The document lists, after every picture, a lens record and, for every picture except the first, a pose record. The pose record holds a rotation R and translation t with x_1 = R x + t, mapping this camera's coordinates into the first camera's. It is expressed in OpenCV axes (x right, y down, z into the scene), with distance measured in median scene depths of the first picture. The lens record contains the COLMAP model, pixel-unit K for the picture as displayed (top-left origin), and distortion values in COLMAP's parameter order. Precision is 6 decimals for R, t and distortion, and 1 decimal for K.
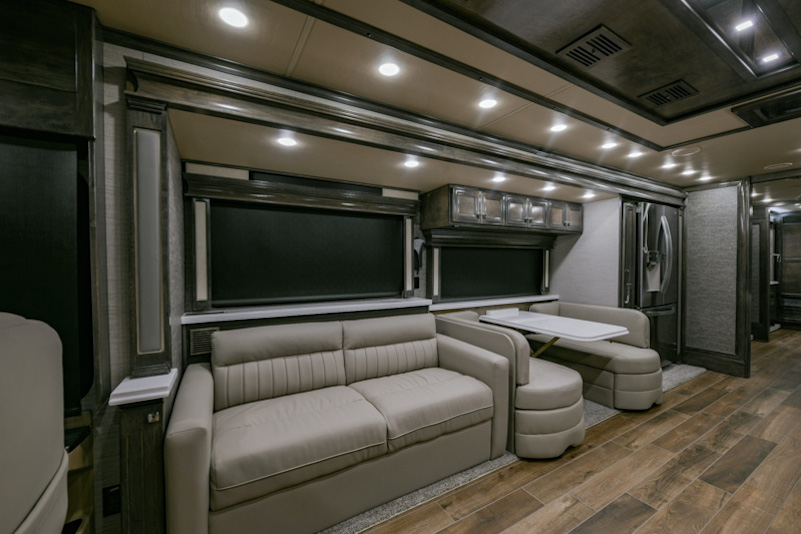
lens RADIAL K [[322.2, 0, 404.4], [0, 322.2, 267.0], [0, 0, 1]] dist [-0.009753, 0.000696]
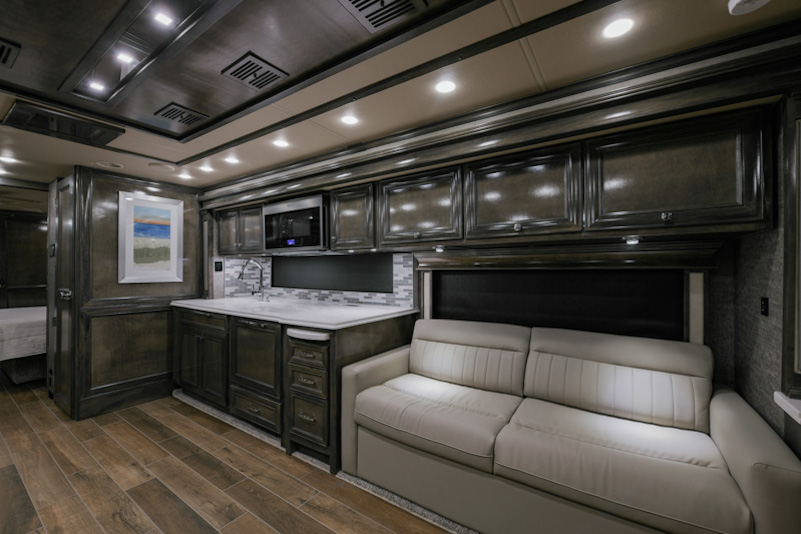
lens RADIAL K [[322.2, 0, 400.6], [0, 322.2, 268.8], [0, 0, 1]] dist [-0.009753, 0.000696]
pose [[-0.433088, 0.011536, 0.901278, -0.145069], [0.019383, 0.999806, -0.003483, 0.000426], [-0.901143, 0.015961, -0.433228, 0.282163]]
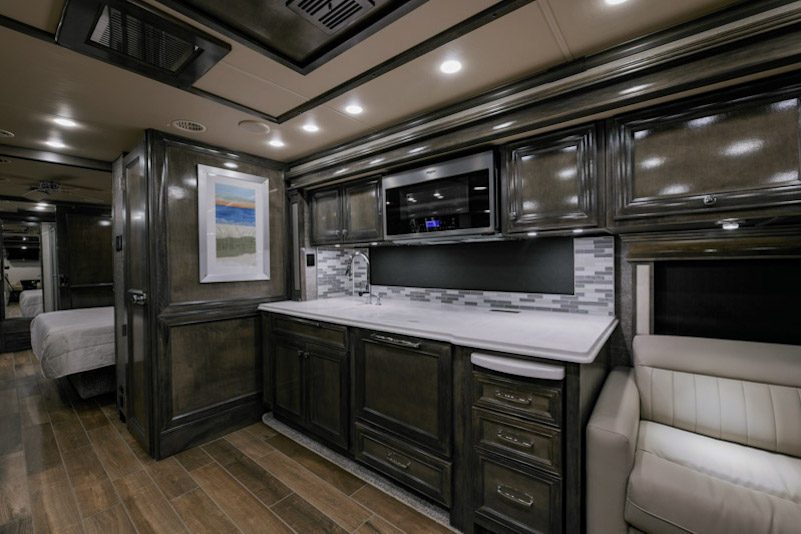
lens RADIAL K [[322.2, 0, 401.9], [0, 322.2, 268.6], [0, 0, 1]] dist [-0.009753, 0.000696]
pose [[-0.353918, -0.002846, 0.935272, 0.247561], [0.031185, 0.999403, 0.014842, -0.006387], [-0.934757, 0.034419, -0.353618, 0.467460]]
